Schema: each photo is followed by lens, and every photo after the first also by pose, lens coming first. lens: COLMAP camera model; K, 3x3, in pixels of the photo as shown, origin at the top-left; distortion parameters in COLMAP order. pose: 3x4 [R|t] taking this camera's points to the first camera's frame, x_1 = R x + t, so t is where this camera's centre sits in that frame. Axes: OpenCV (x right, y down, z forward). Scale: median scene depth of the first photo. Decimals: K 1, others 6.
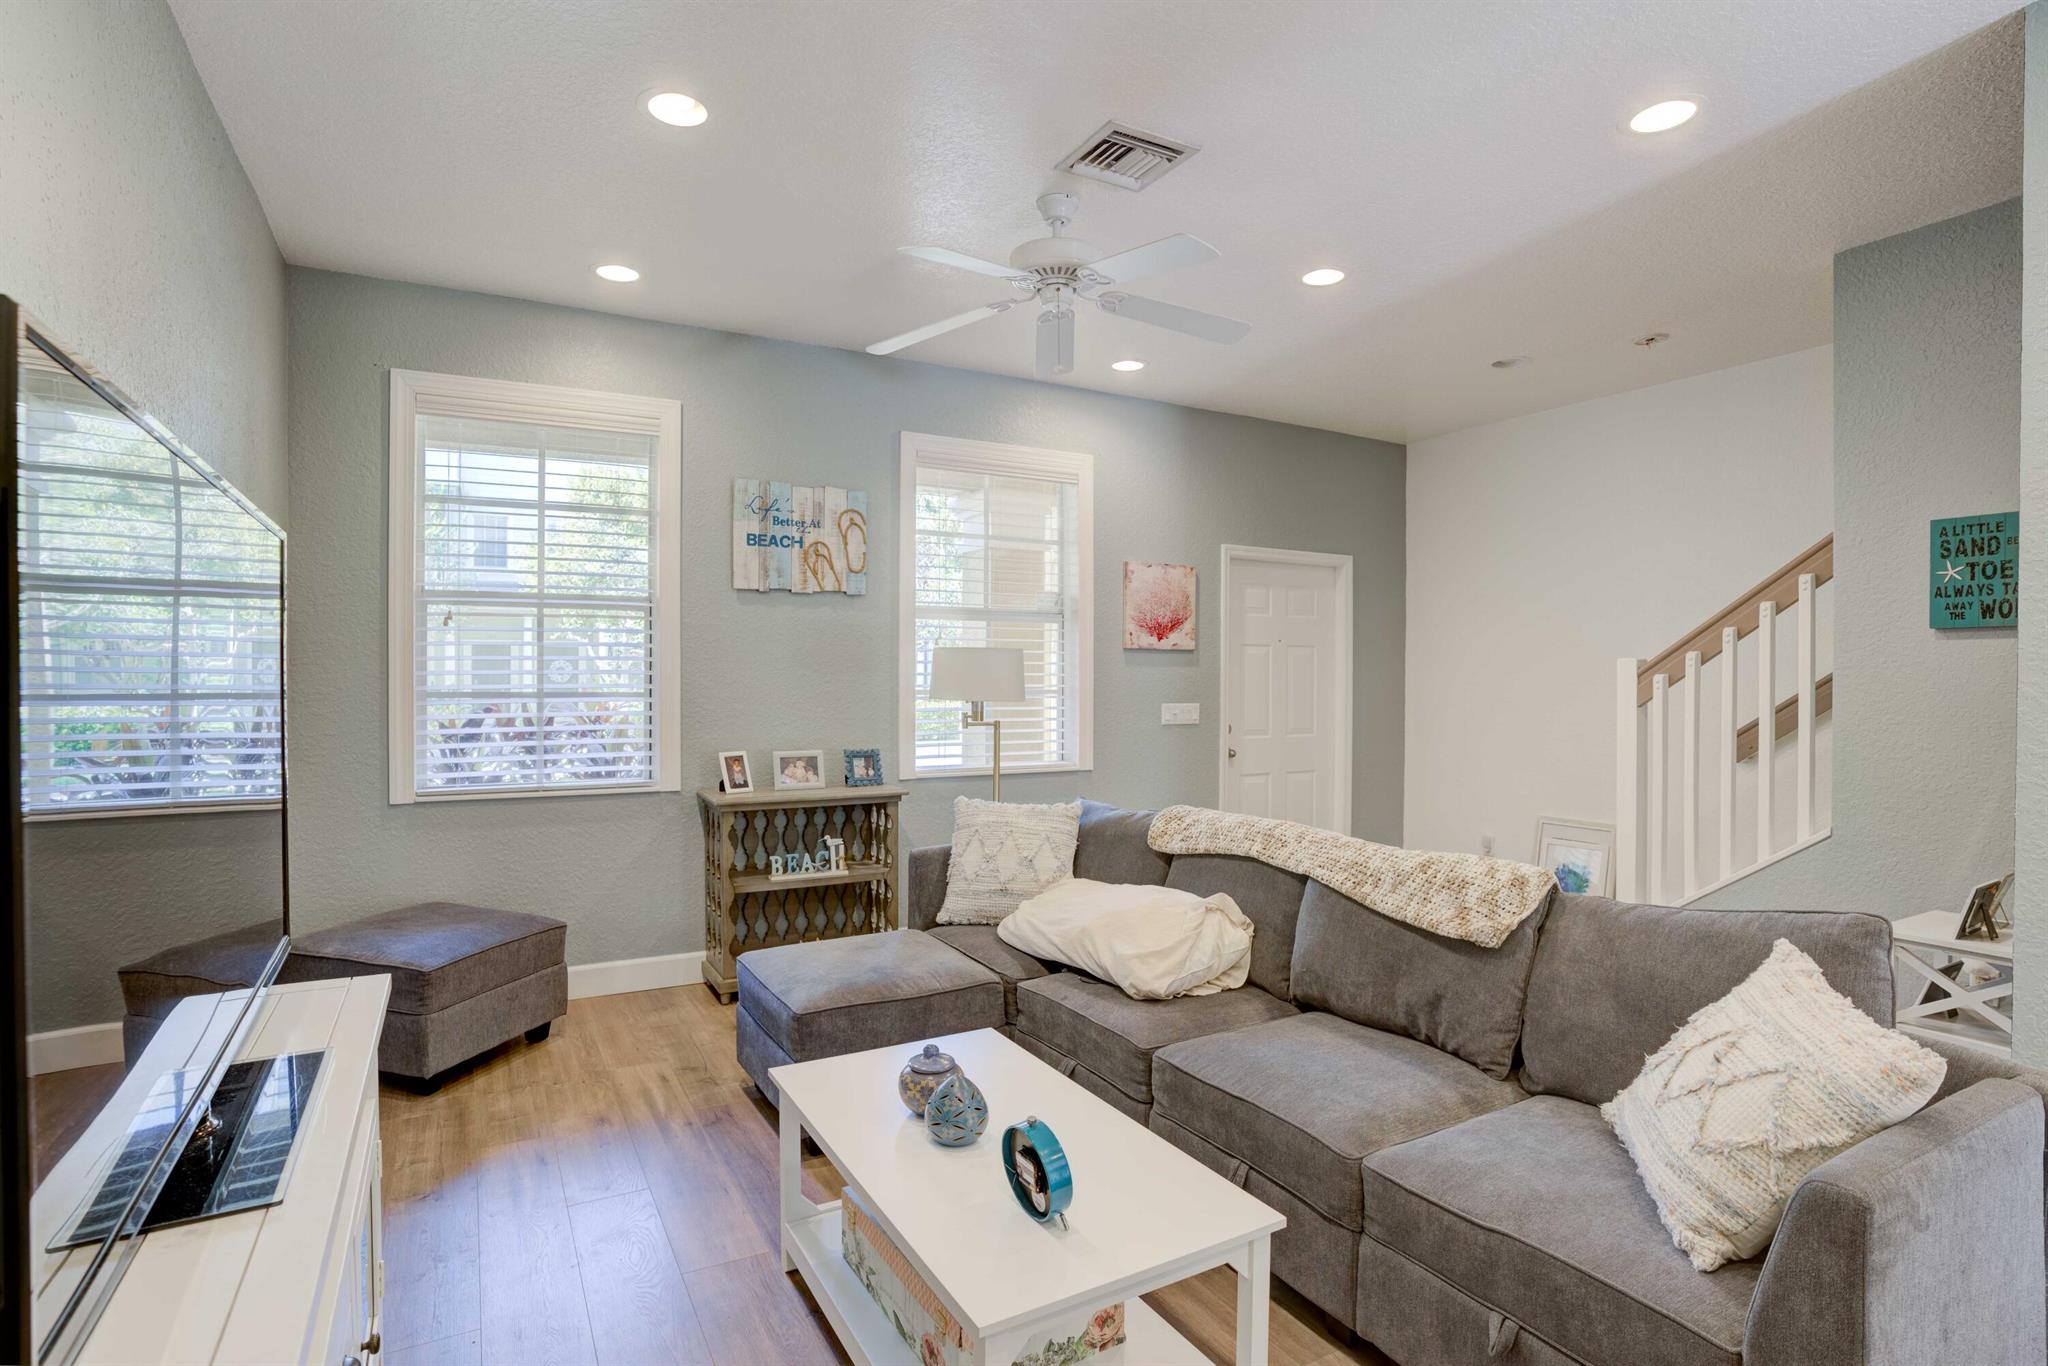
lens RADIAL K [[1003.7, 0, 1024.0], [0, 1003.7, 683.0], [0, 0, 1]] dist [-0.039249, 0.000739]
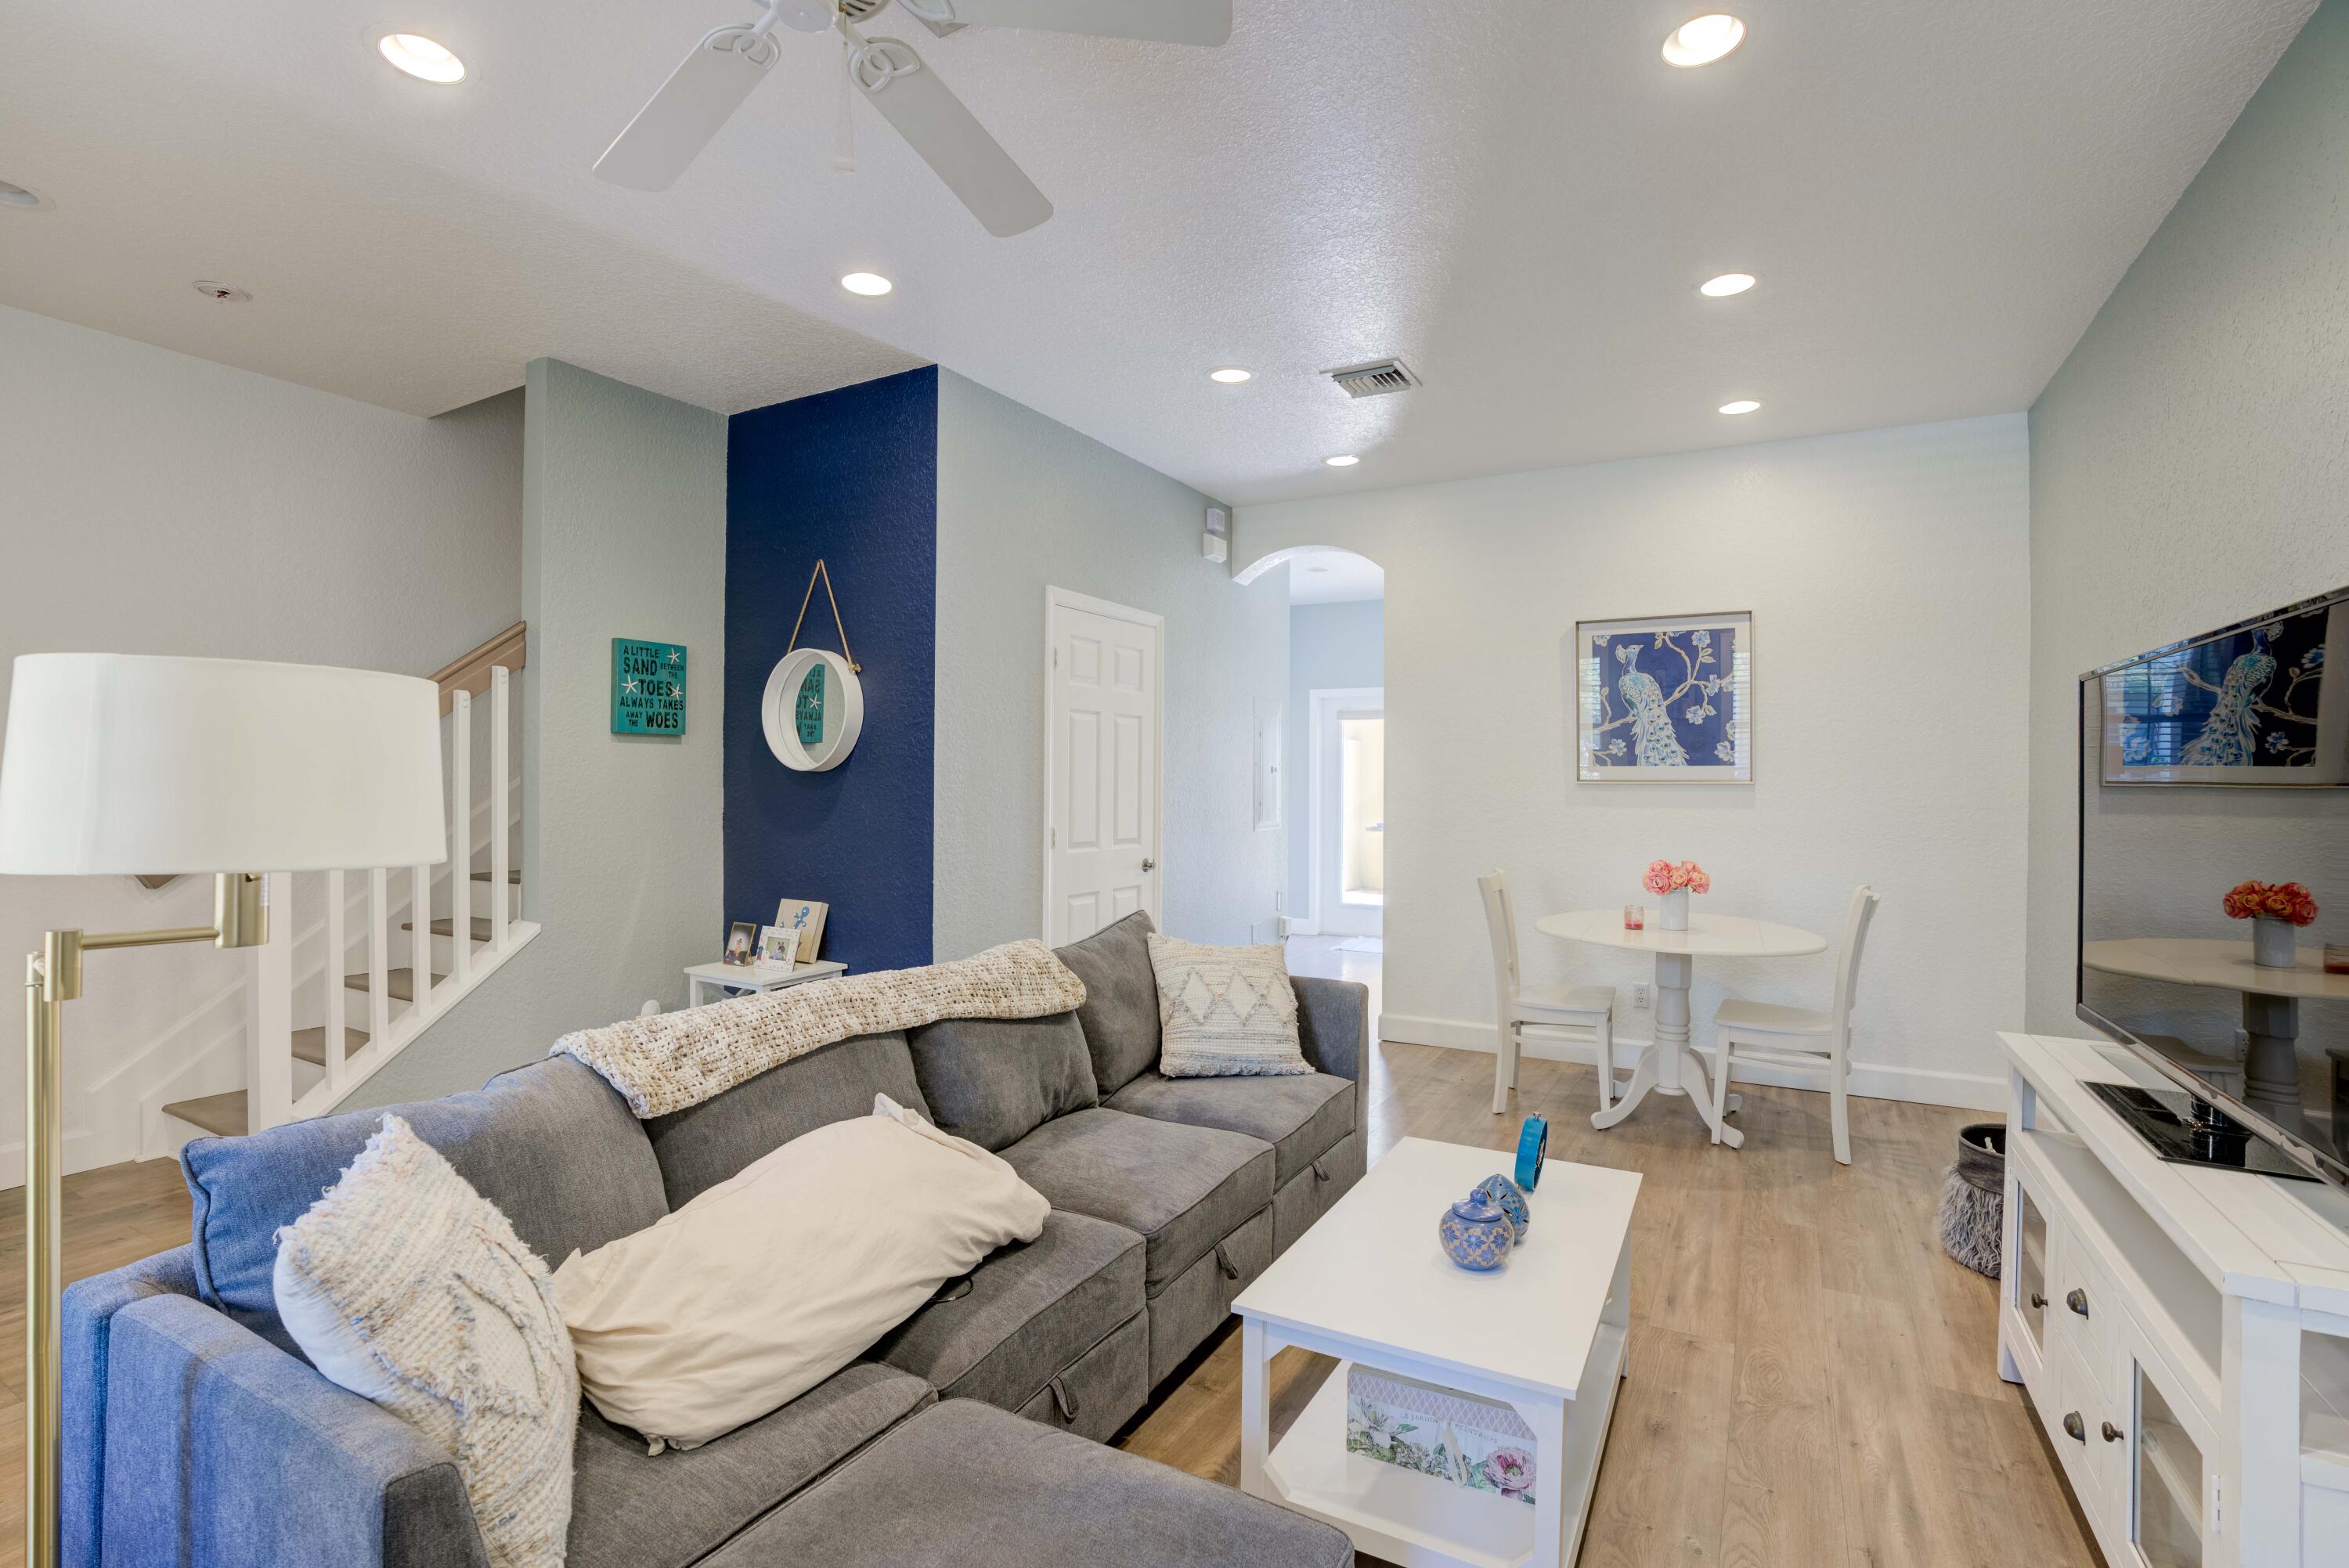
lens RADIAL K [[1112.1, 0, 1173.0], [0, 1112.1, 758.2], [0, 0, 1]] dist [-0.072593, 0.030325]
pose [[-0.527060, 0.008923, 0.849781, -0.363037], [-0.004832, 0.999897, -0.013496, -0.008030], [-0.849814, -0.011220, -0.526963, 0.801842]]
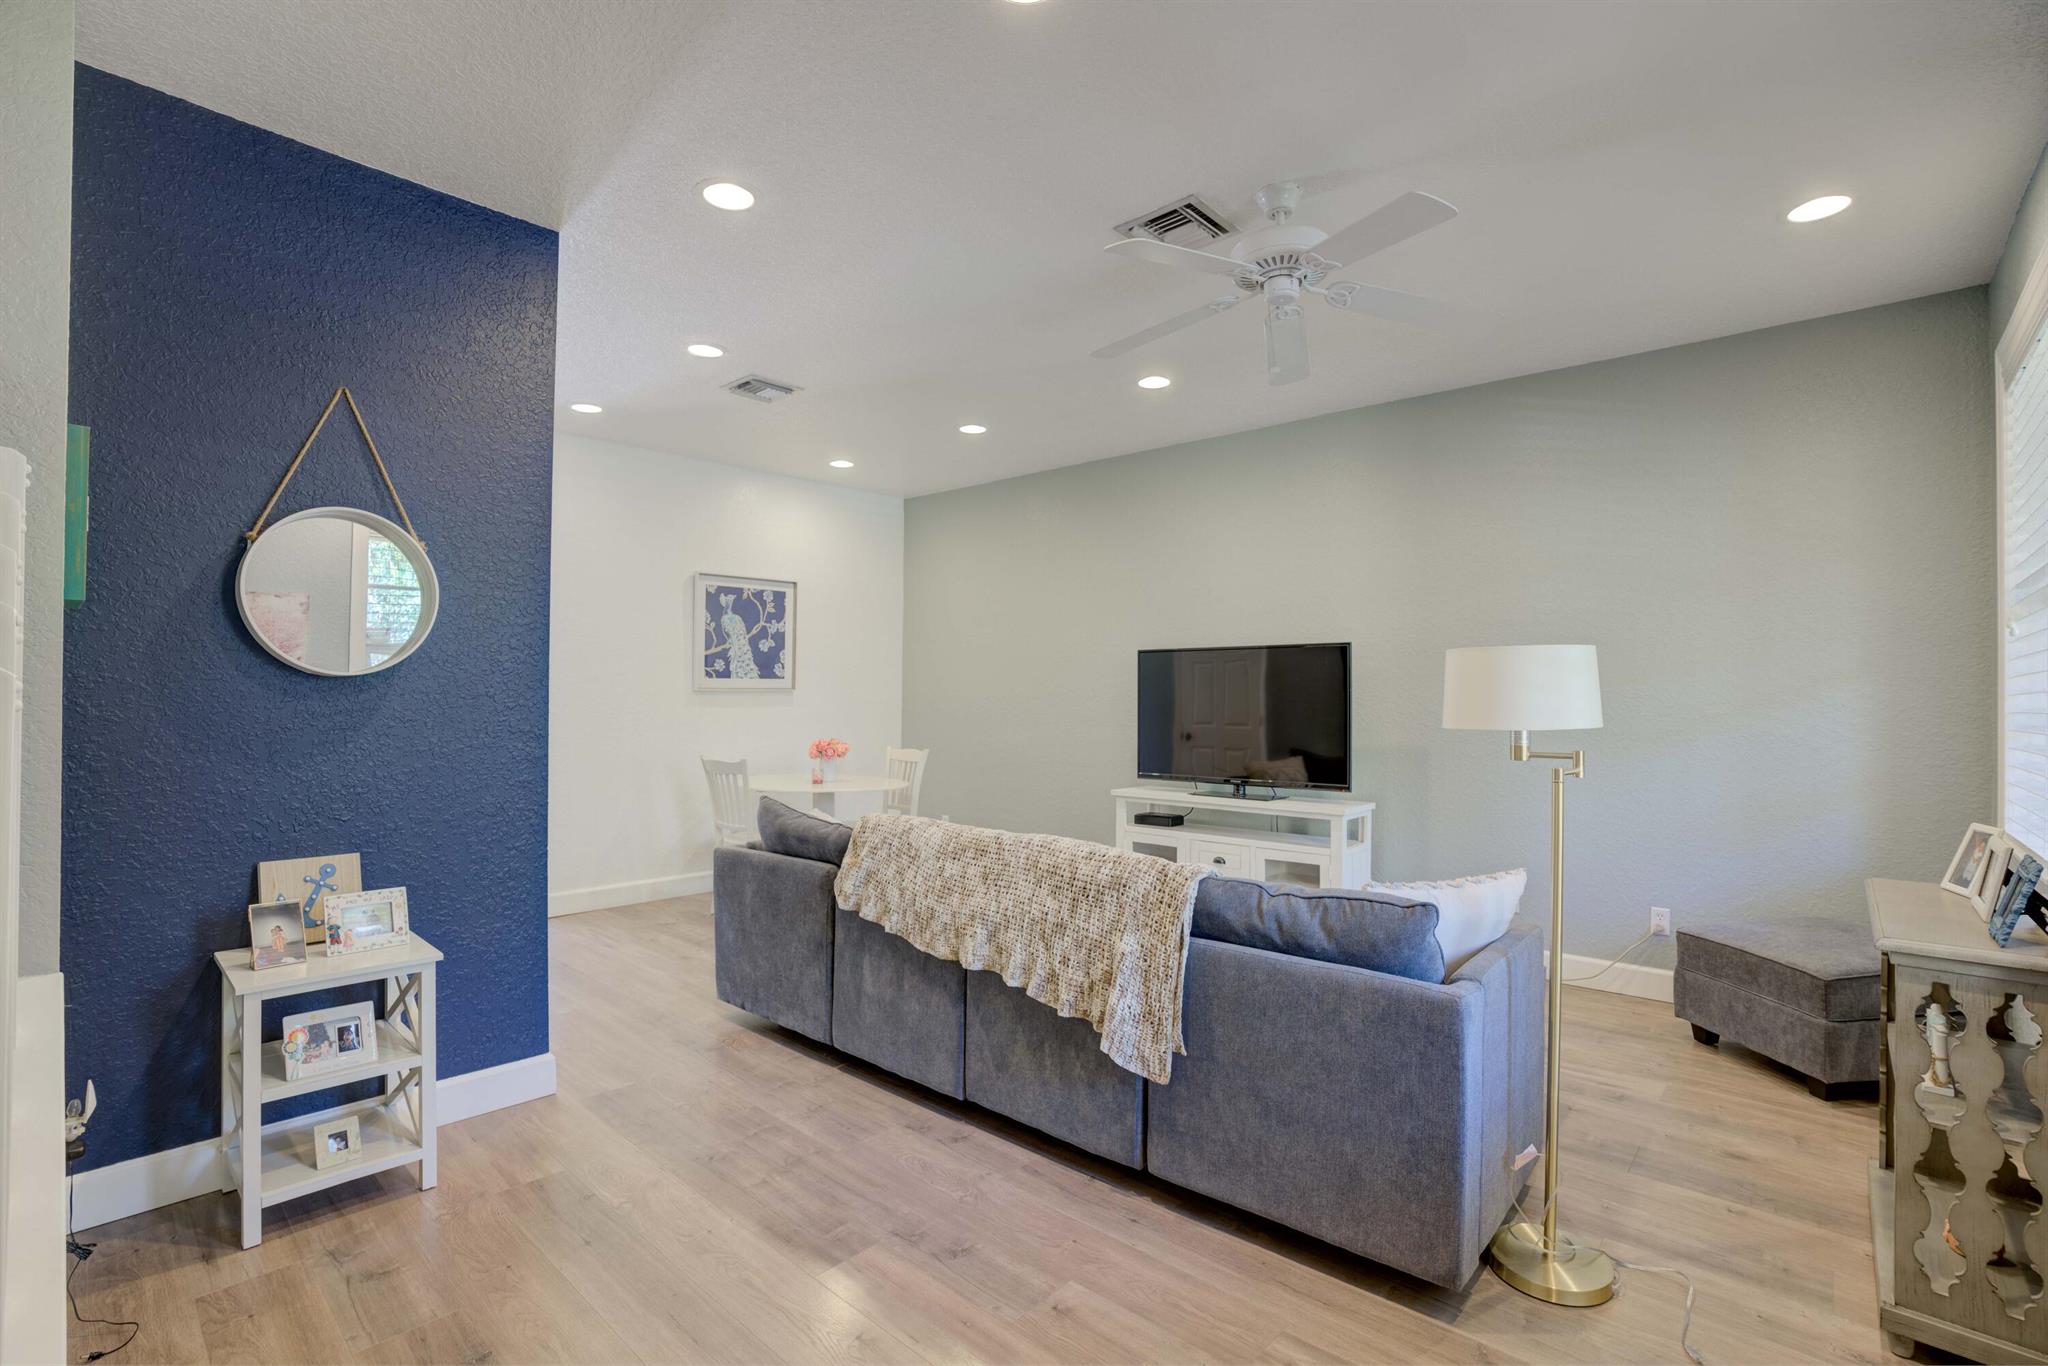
lens RADIAL K [[934.3, 0, 1009.0], [0, 934.3, 690.8], [0, 0, 1]] dist [-0.068425, 0.025841]
pose [[-0.948357, -0.008265, -0.317098, 0.383501], [-0.009054, 0.999959, 0.001013, -0.004503], [0.317076, 0.003831, -0.948392, 1.239455]]
